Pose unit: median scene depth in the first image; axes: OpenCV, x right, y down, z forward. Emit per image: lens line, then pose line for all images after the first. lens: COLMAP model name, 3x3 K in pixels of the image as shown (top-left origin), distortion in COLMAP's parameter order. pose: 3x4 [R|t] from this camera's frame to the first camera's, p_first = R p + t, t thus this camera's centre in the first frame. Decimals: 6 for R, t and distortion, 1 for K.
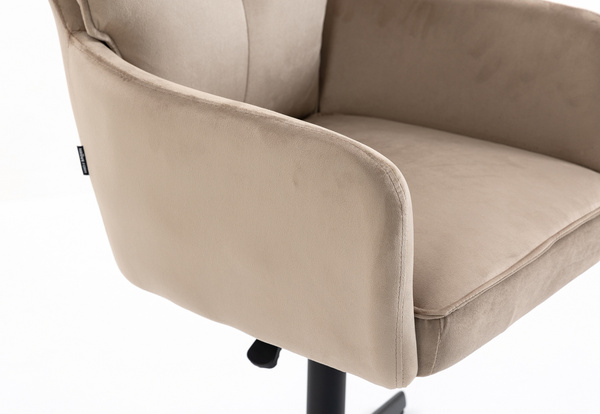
lens RADIAL K [[1697.5, 0, 299.9], [0, 1697.5, 206.8], [0, 0, 1]] dist [0.082635, 0.000000]
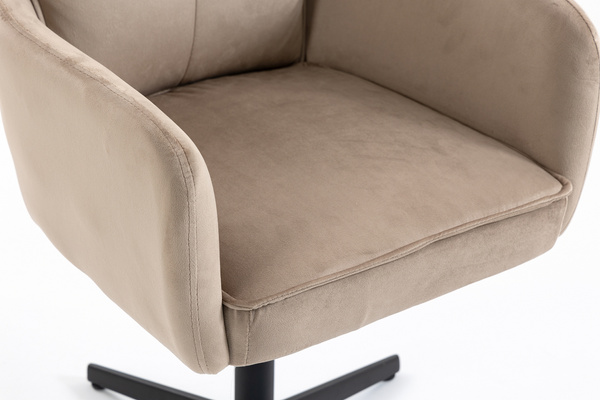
lens RADIAL K [[1678.7, 0, 300.0], [0, 1678.7, 200.2], [0, 0, 1]] dist [0.052452, 0.000000]
pose [[0.953900, 0.141374, -0.264740, 0.311585], [-0.120036, 0.988195, 0.095198, -0.078518], [0.275074, -0.059031, 0.959609, 0.097773]]
